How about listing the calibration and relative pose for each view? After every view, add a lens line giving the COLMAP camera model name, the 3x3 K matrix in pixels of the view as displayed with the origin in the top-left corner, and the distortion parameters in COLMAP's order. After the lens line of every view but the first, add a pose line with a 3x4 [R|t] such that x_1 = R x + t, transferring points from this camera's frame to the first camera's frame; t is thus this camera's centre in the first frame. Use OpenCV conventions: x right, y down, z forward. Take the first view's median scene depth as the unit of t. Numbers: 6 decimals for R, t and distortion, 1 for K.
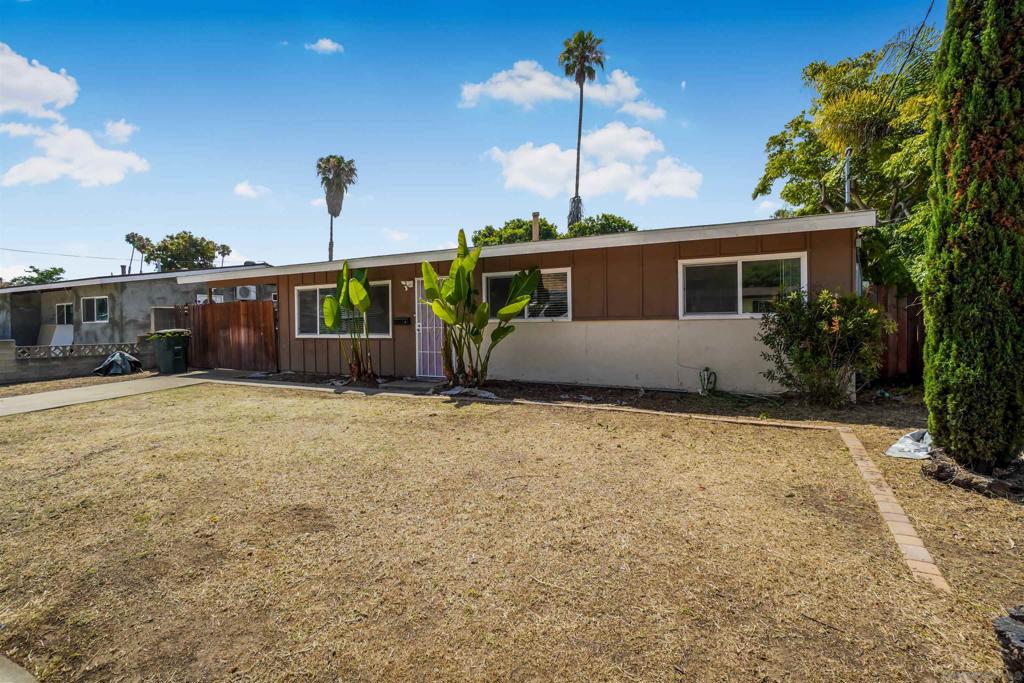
lens RADIAL K [[534.0, 0, 515.6], [0, 534.0, 325.3], [0, 0, 1]] dist [-0.046172, 0.023353]
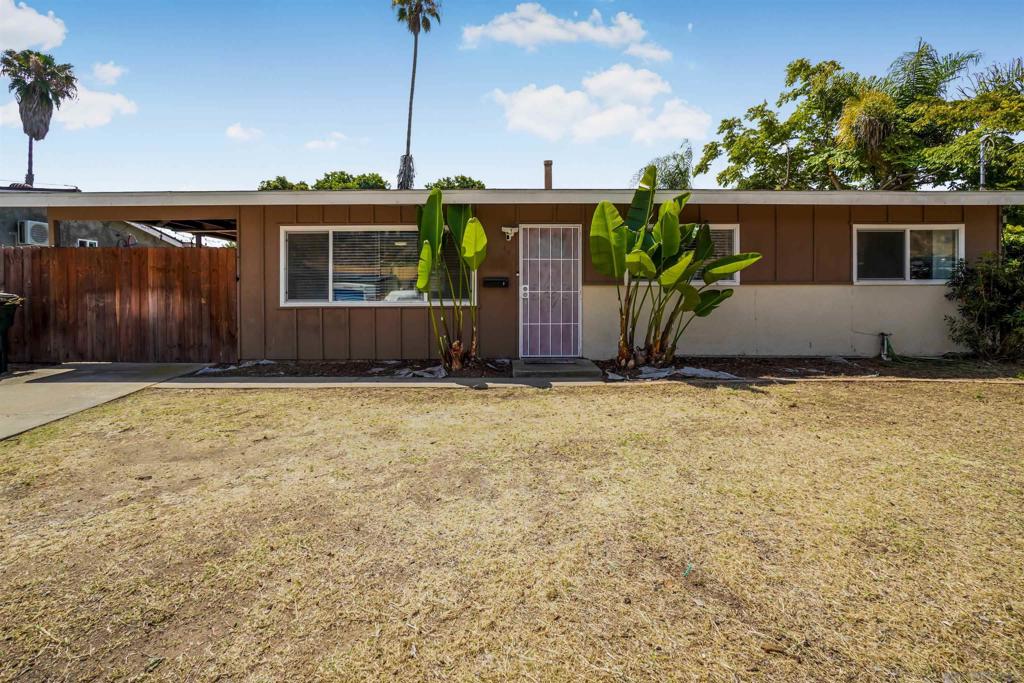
lens RADIAL K [[525.8, 0, 505.8], [0, 525.8, 302.3], [0, 0, 1]] dist [-0.045348, 0.024232]
pose [[0.871470, -0.000767, 0.490448, -0.495642], [-0.005445, 0.999922, 0.011238, 0.009795], [-0.490418, -0.012464, 0.871398, 0.327147]]
